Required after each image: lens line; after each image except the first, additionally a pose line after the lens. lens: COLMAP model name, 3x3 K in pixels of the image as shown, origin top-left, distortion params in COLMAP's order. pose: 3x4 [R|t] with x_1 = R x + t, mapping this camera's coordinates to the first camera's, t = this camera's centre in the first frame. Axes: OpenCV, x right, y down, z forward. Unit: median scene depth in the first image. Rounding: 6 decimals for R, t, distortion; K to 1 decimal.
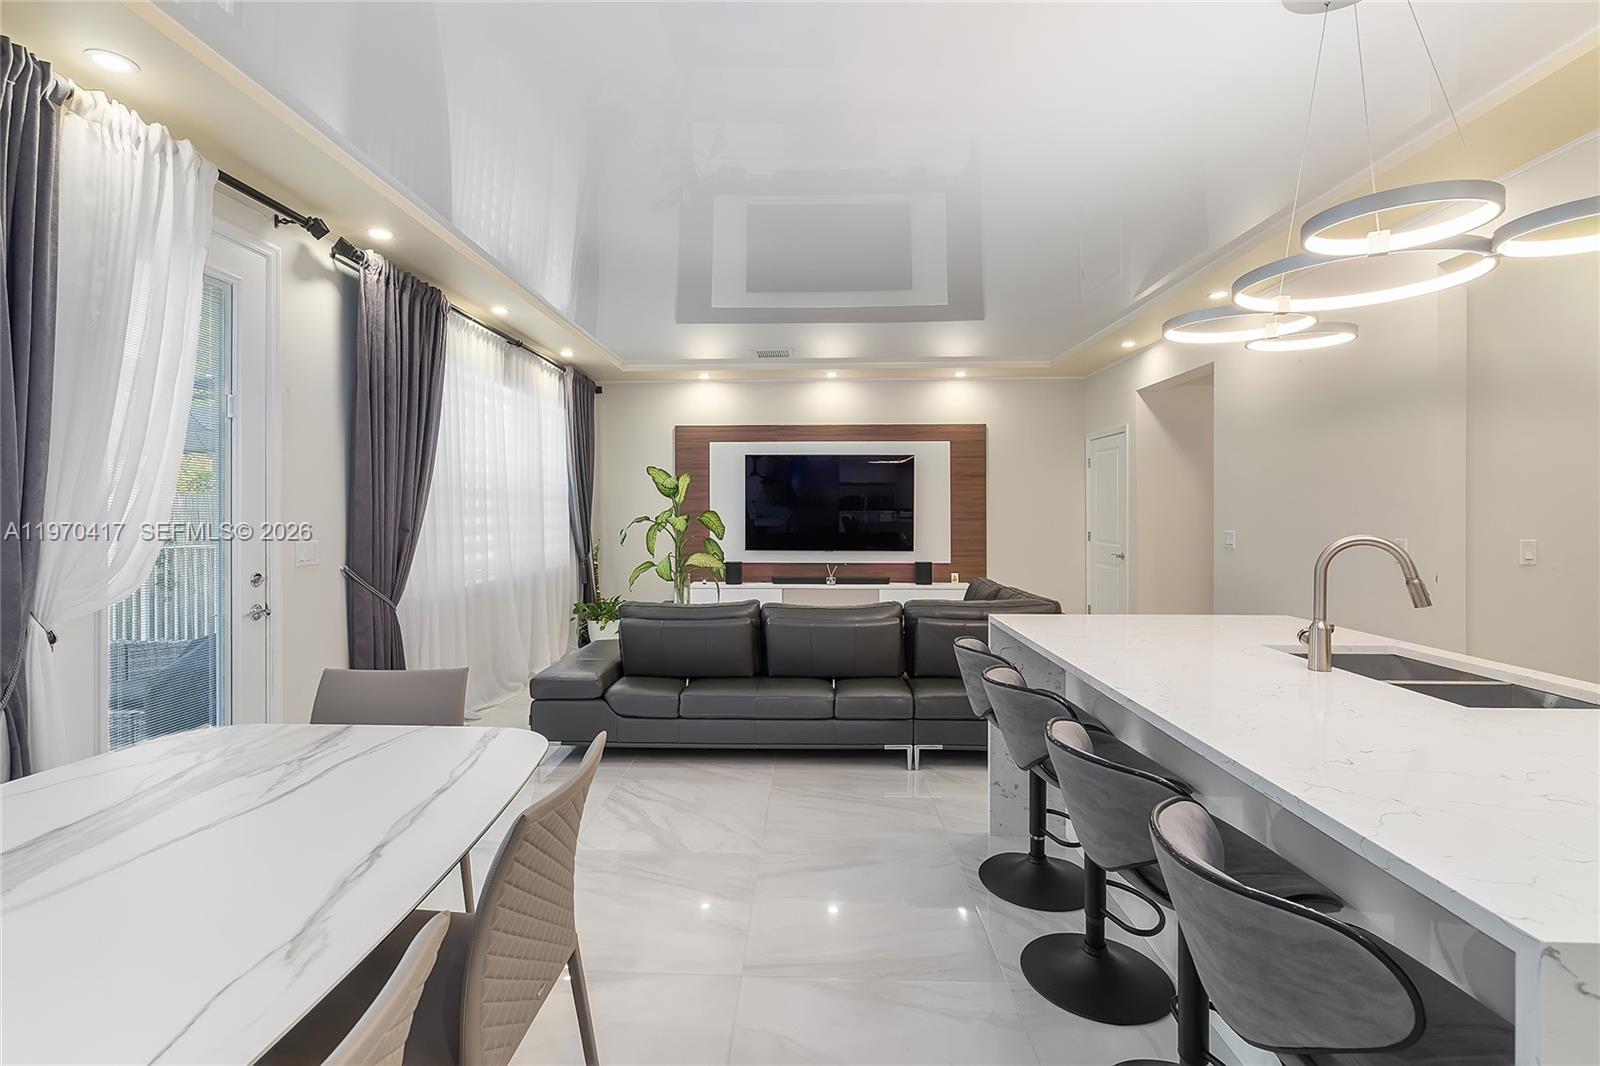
lens RADIAL K [[723.4, 0, 798.7], [0, 723.4, 514.2], [0, 0, 1]] dist [0.000238, 0.000138]
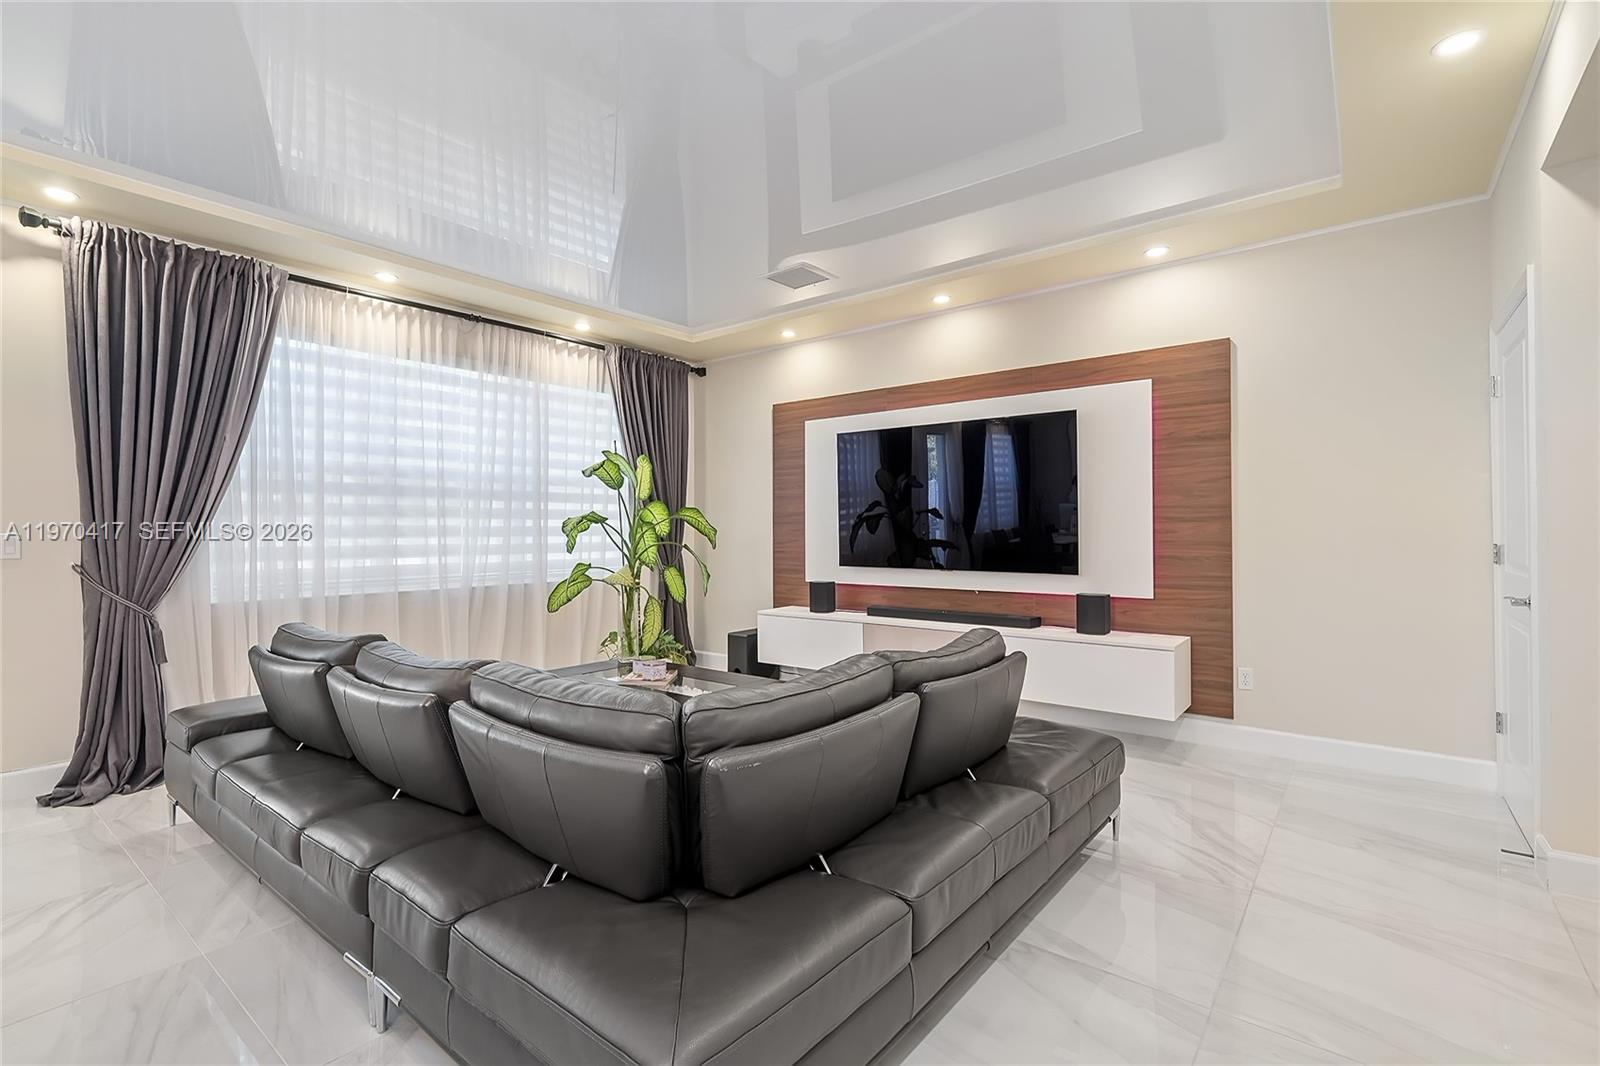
lens RADIAL K [[730.4, 0, 784.4], [0, 730.4, 537.4], [0, 0, 1]] dist [-0.003601, 0.000260]
pose [[0.798193, 0.002280, -0.602397, 0.322429], [0.002482, 0.999972, 0.007073, 0.016105], [0.602396, -0.007140, 0.798165, 0.386092]]
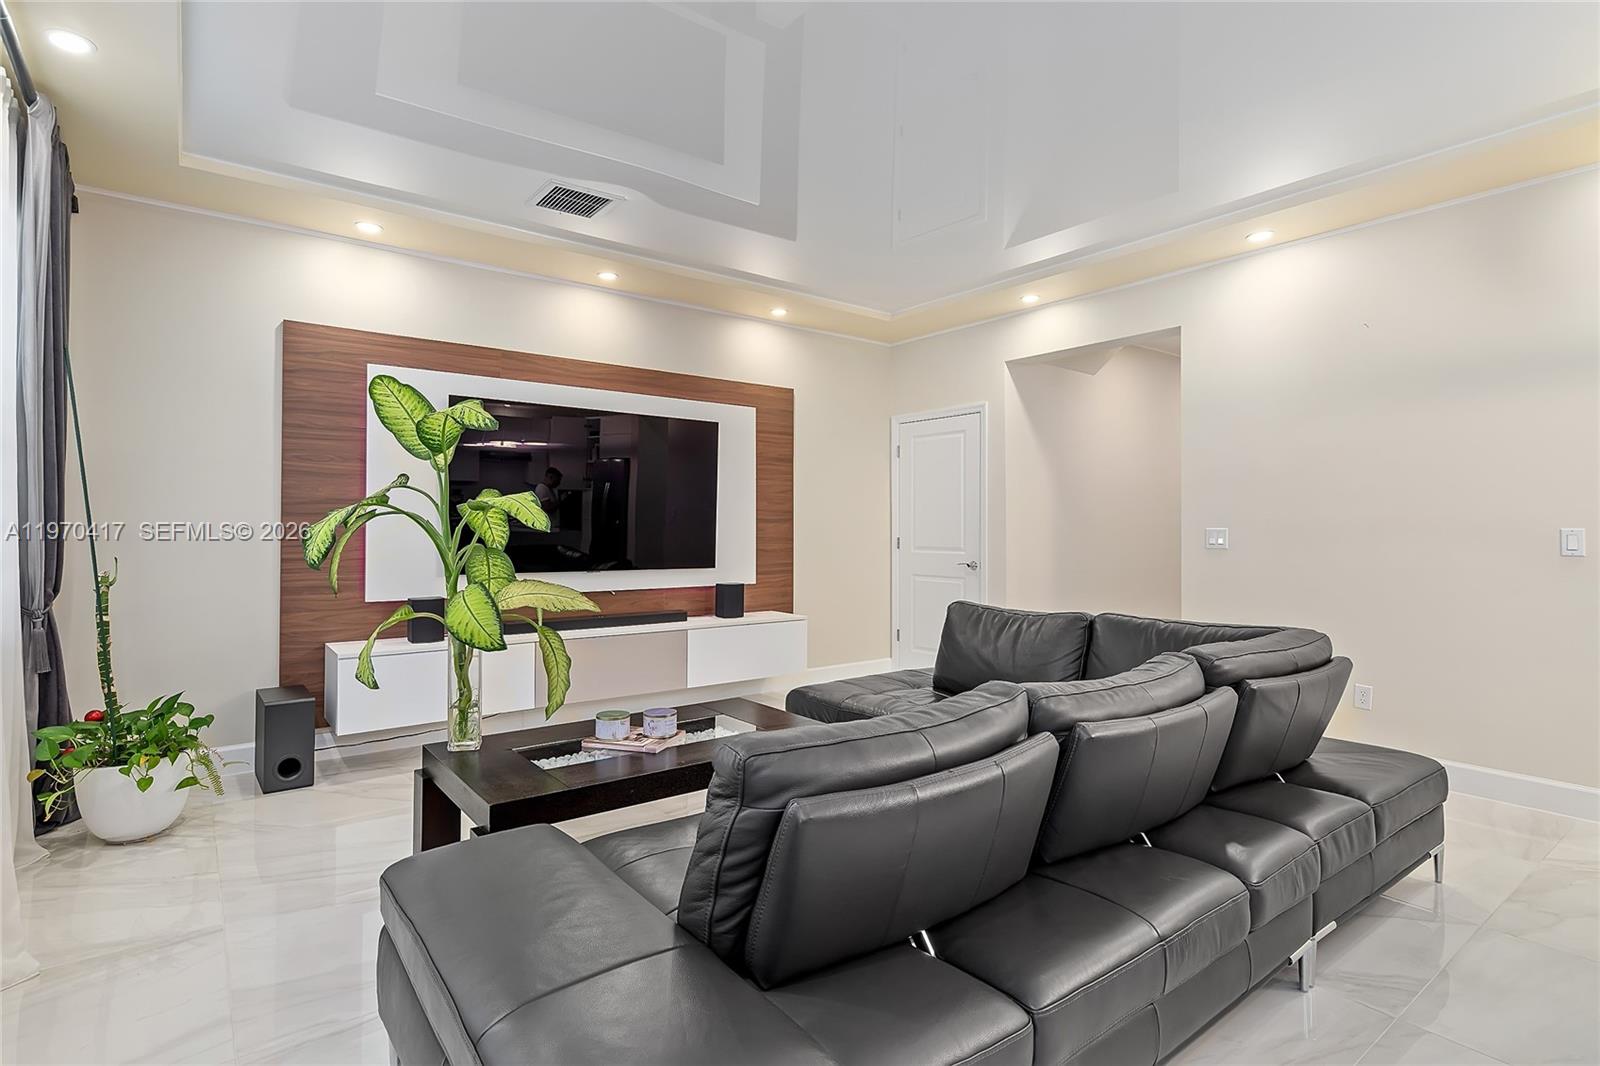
lens RADIAL K [[798.9, 0, 777.0], [0, 798.9, 549.9], [0, 0, 1]] dist [0.000252, 0.000166]
pose [[0.780952, -0.014233, 0.624429, -0.253441], [-0.000103, 0.999737, 0.022917, 0.017694], [-0.624591, -0.017961, 0.780746, 0.391860]]
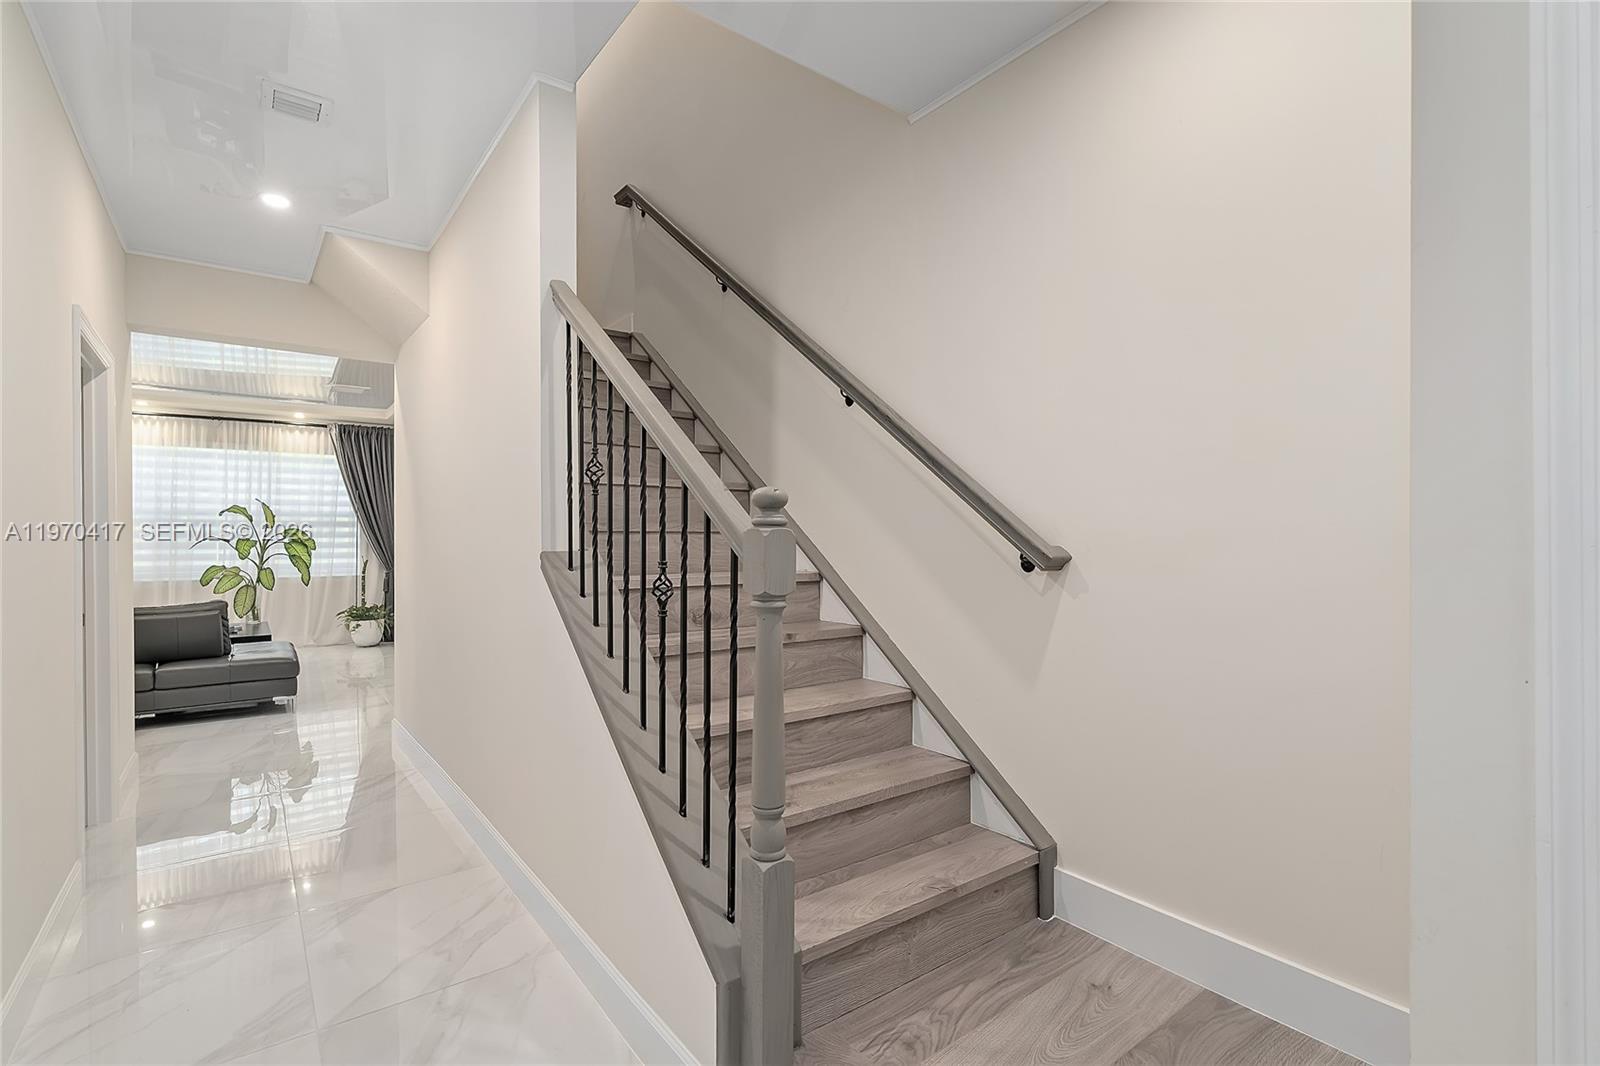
lens RADIAL K [[730.4, 0, 784.4], [0, 730.4, 537.4], [0, 0, 1]] dist [-0.003601, 0.000260]
pose [[0.619205, -0.002930, -0.785224, 1.078959], [0.003533, 0.999993, -0.000945, 0.005829], [0.785221, -0.002189, 0.619211, 0.730553]]
